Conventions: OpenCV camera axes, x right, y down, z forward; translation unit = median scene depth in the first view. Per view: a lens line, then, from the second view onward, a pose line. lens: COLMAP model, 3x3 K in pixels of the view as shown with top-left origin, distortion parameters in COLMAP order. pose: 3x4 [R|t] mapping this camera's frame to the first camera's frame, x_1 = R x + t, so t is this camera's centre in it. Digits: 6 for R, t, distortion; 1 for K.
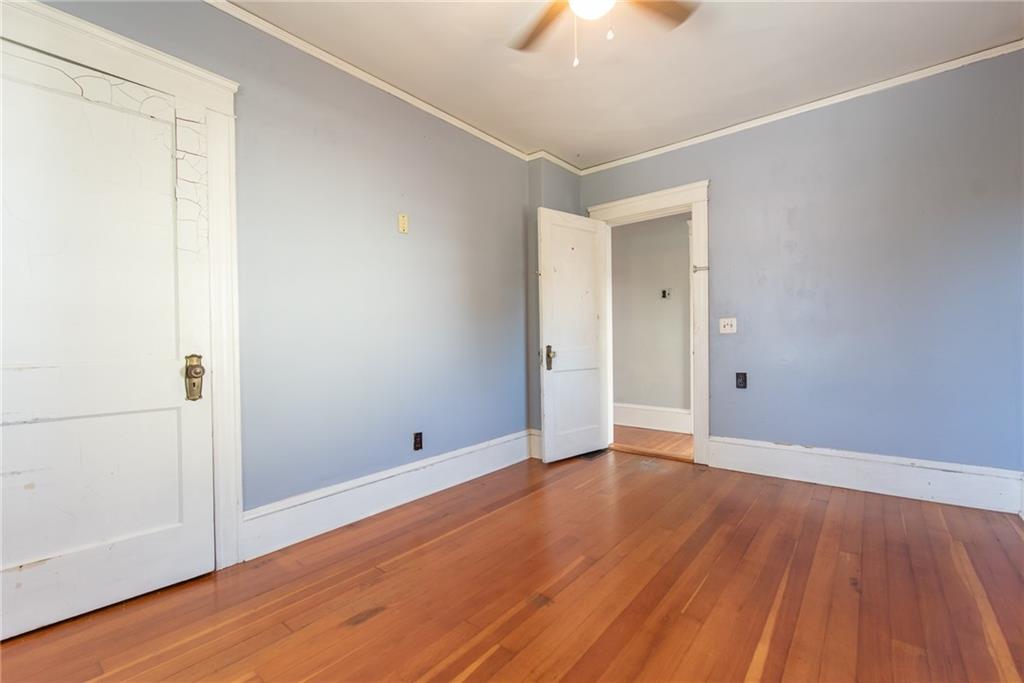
lens RADIAL K [[446.8, 0, 512.0], [0, 446.8, 341.5], [0, 0, 1]] dist [0.000314, 0.001276]
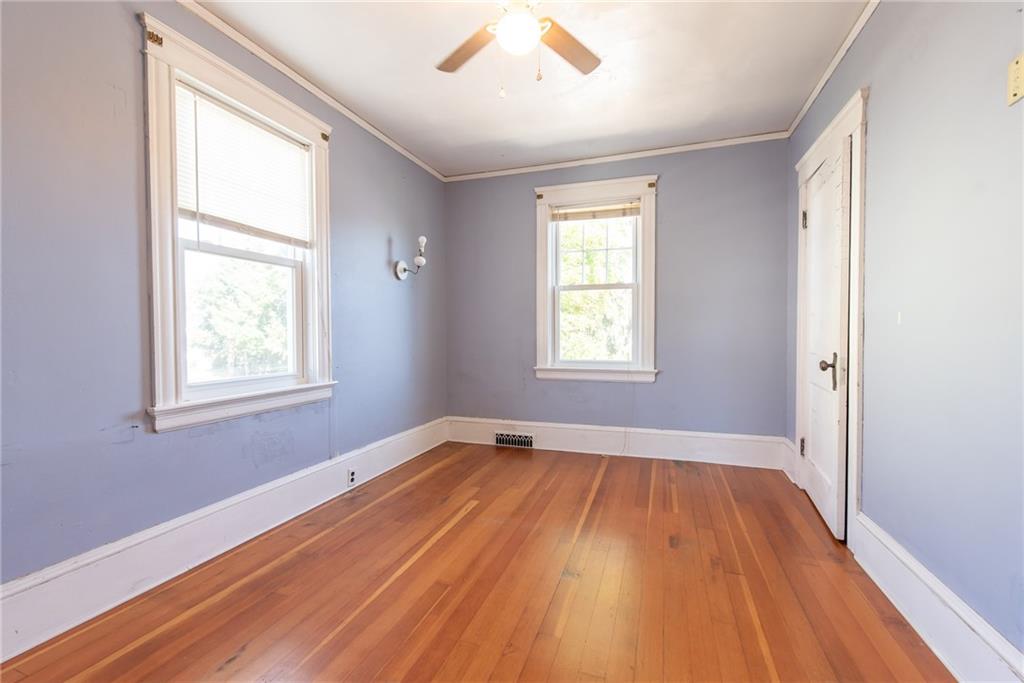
lens RADIAL K [[446.8, 0, 512.0], [0, 446.8, 341.5], [0, 0, 1]] dist [0.000314, 0.001276]
pose [[-0.935558, 0.016177, -0.352802, 0.578999], [0.005054, 0.999461, 0.032426, -0.054138], [0.353136, 0.028553, -0.935136, 1.952400]]
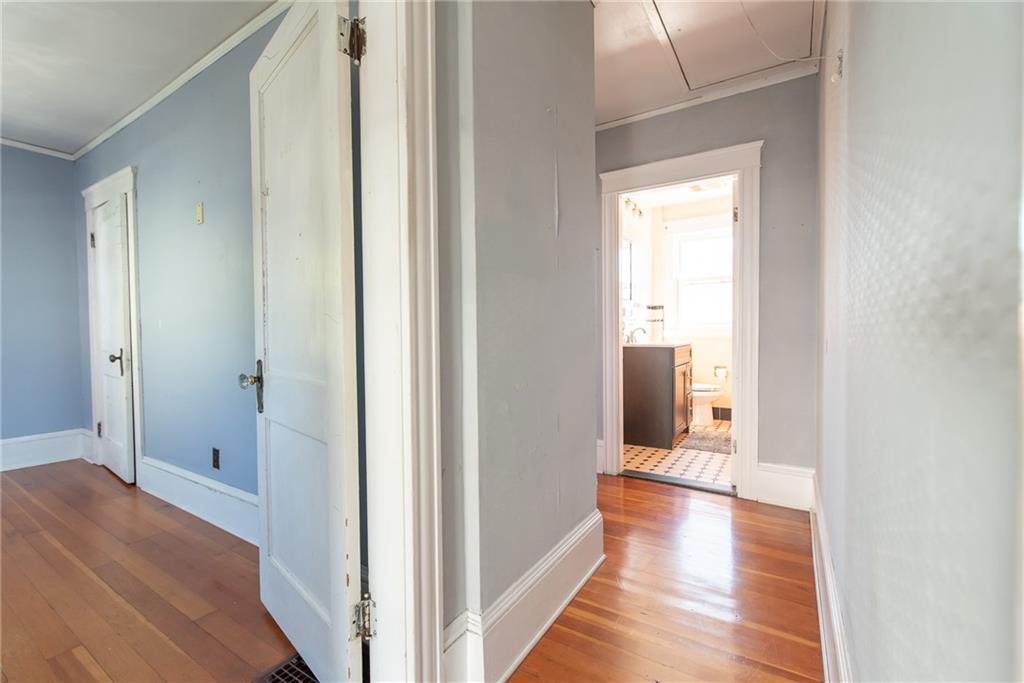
lens RADIAL K [[446.8, 0, 512.0], [0, 446.8, 341.5], [0, 0, 1]] dist [0.000314, 0.001276]
pose [[0.103442, 0.028765, -0.994219, 1.162877], [-0.000207, 0.999582, 0.028898, -0.053155], [0.994635, -0.002784, 0.103405, 2.425389]]
